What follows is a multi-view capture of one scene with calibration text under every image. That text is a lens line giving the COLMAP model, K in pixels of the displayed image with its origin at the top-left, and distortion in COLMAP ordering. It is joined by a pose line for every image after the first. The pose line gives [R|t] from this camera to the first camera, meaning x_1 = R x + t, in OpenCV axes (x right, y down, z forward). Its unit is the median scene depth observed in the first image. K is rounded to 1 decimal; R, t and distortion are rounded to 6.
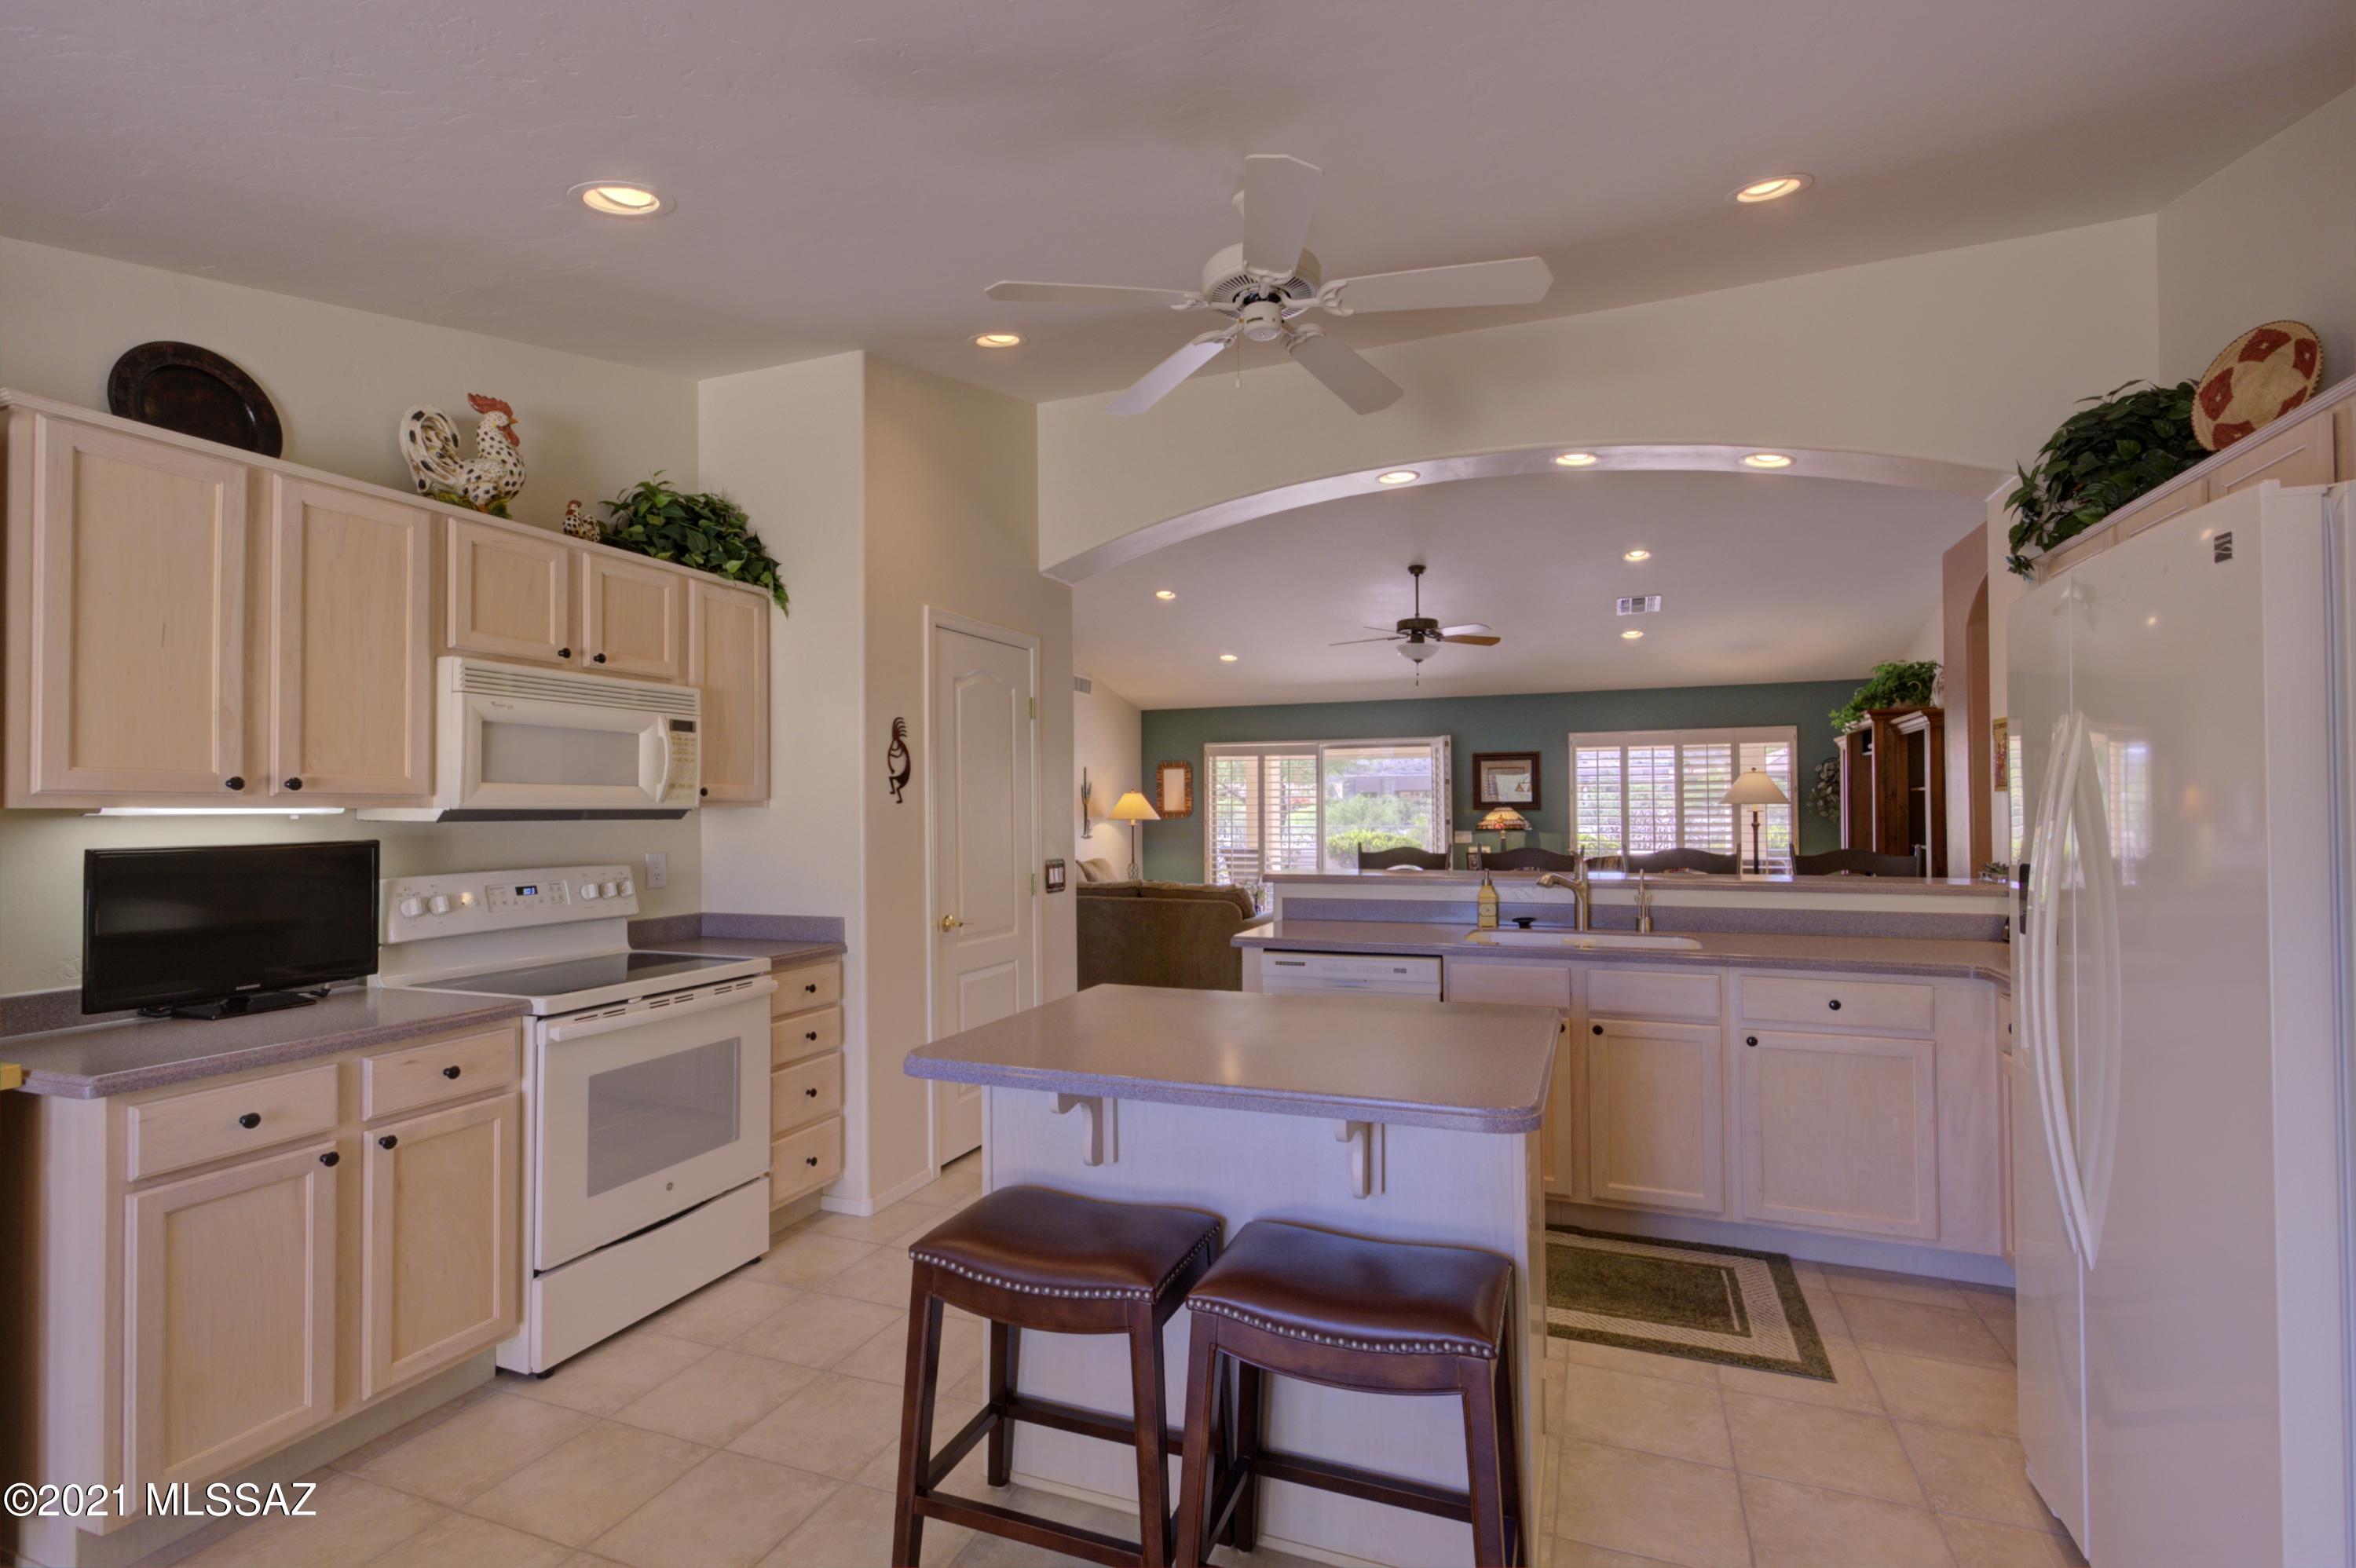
lens RADIAL K [[1069.8, 0, 1183.7], [0, 1069.8, 789.2], [0, 0, 1]] dist [0.003275, 0.000177]
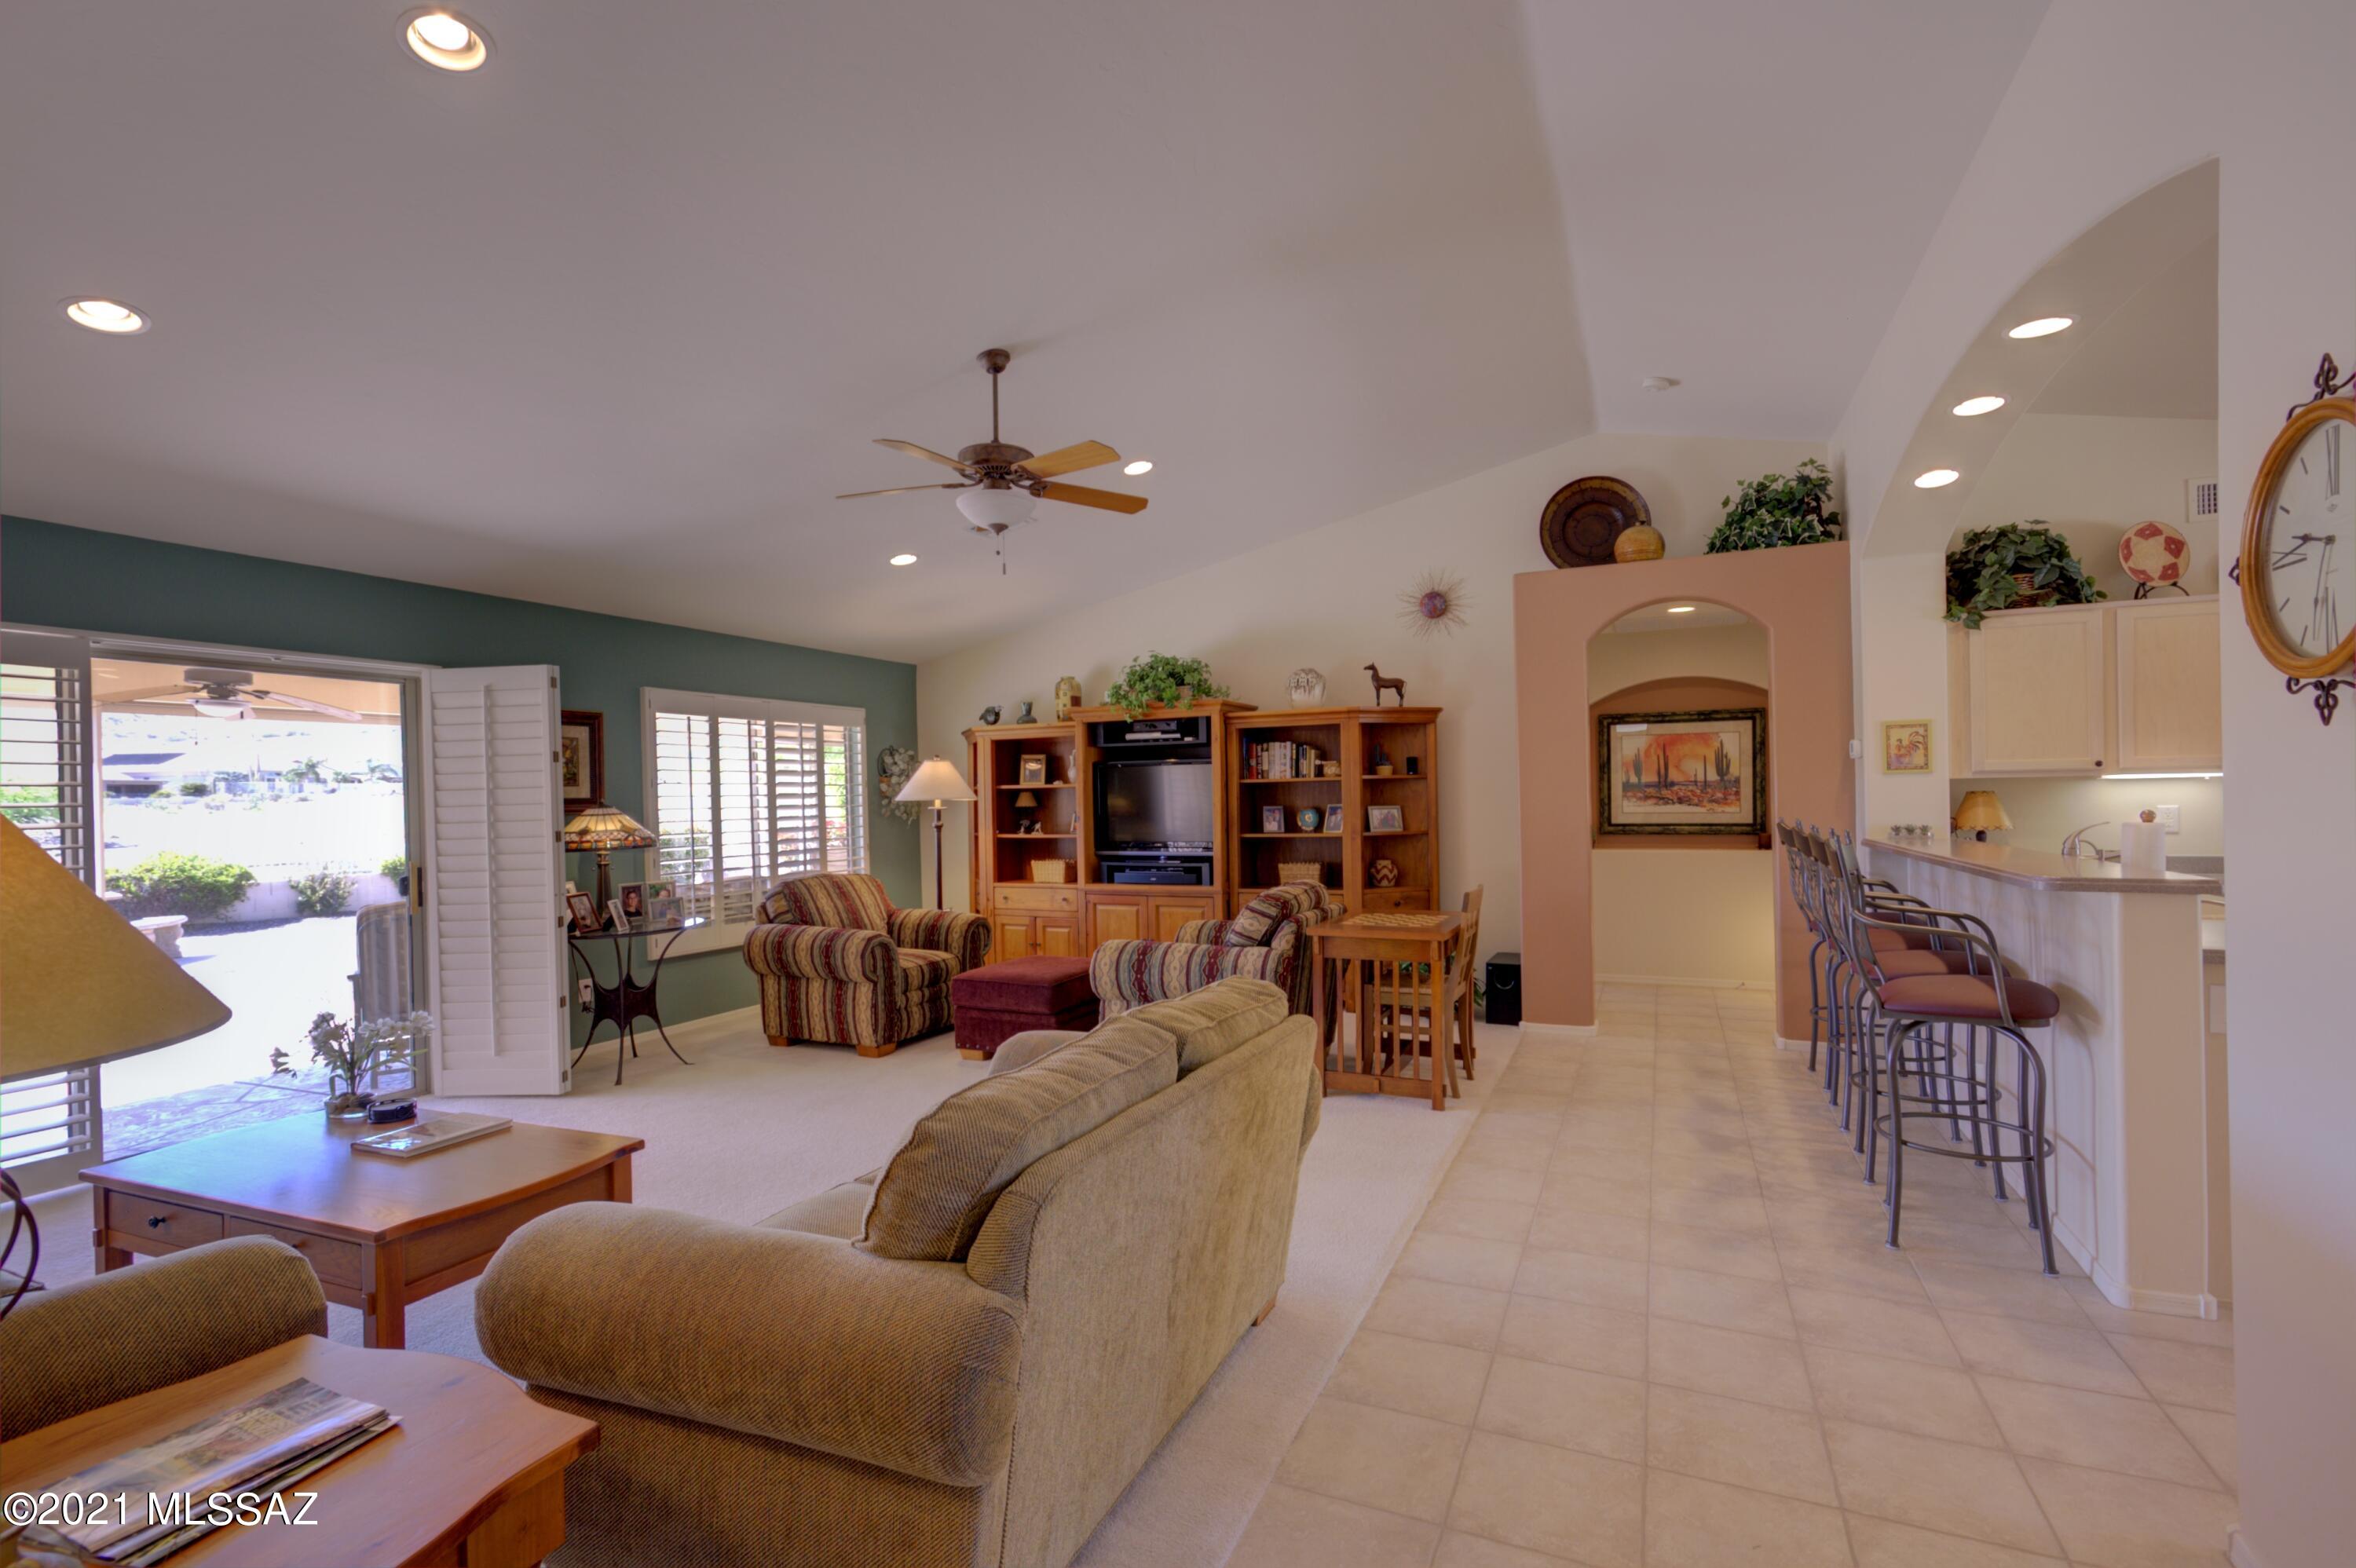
lens RADIAL K [[1056.3, 0, 1165.8], [0, 1056.3, 801.5], [0, 0, 1]] dist [-0.028357, 0.016896]
pose [[0.045343, 0.002711, 0.998968, -0.631957], [0.000695, 0.999996, -0.002745, 0.041414], [-0.998971, 0.000819, 0.045341, 1.885304]]
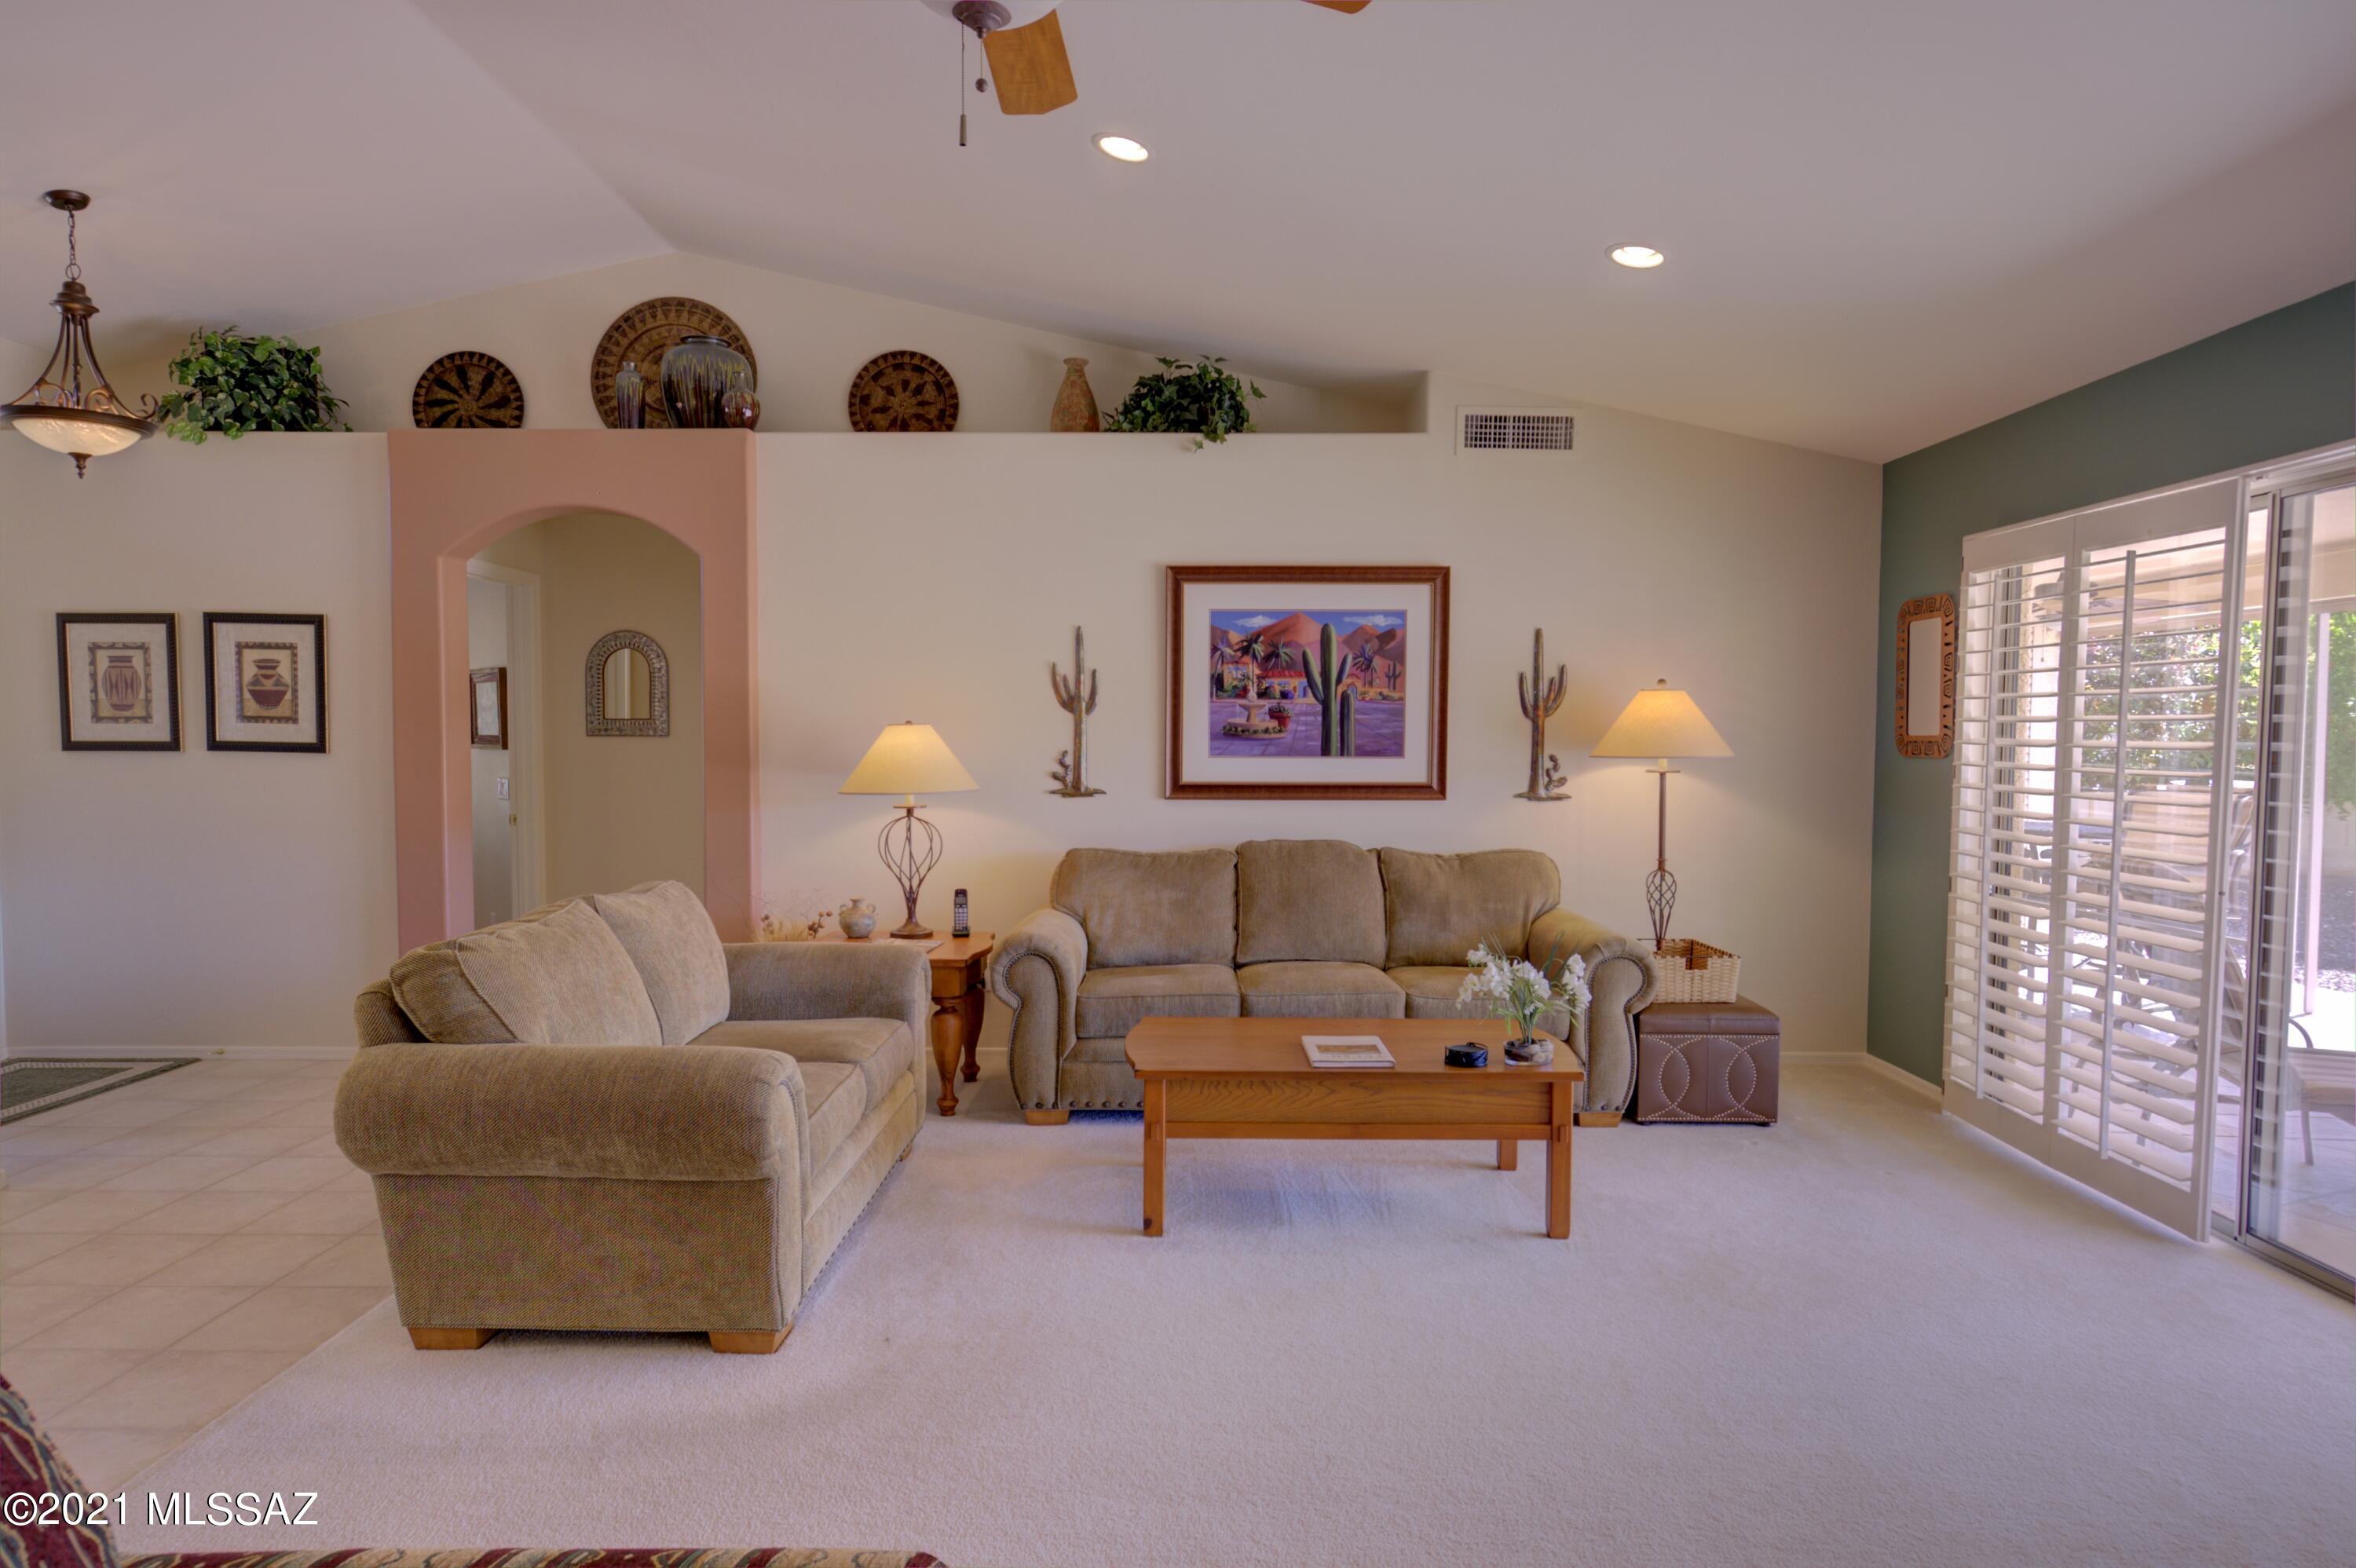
lens RADIAL K [[1414.4, 0, 1176.5], [0, 1414.4, 785.9], [0, 0, 1]] dist [0.022363, -0.000353]
pose [[0.351076, 0.038807, -0.935542, 1.053798], [0.011419, 0.998889, 0.045720, 0.037746], [0.936277, -0.026734, 0.350243, 1.973989]]
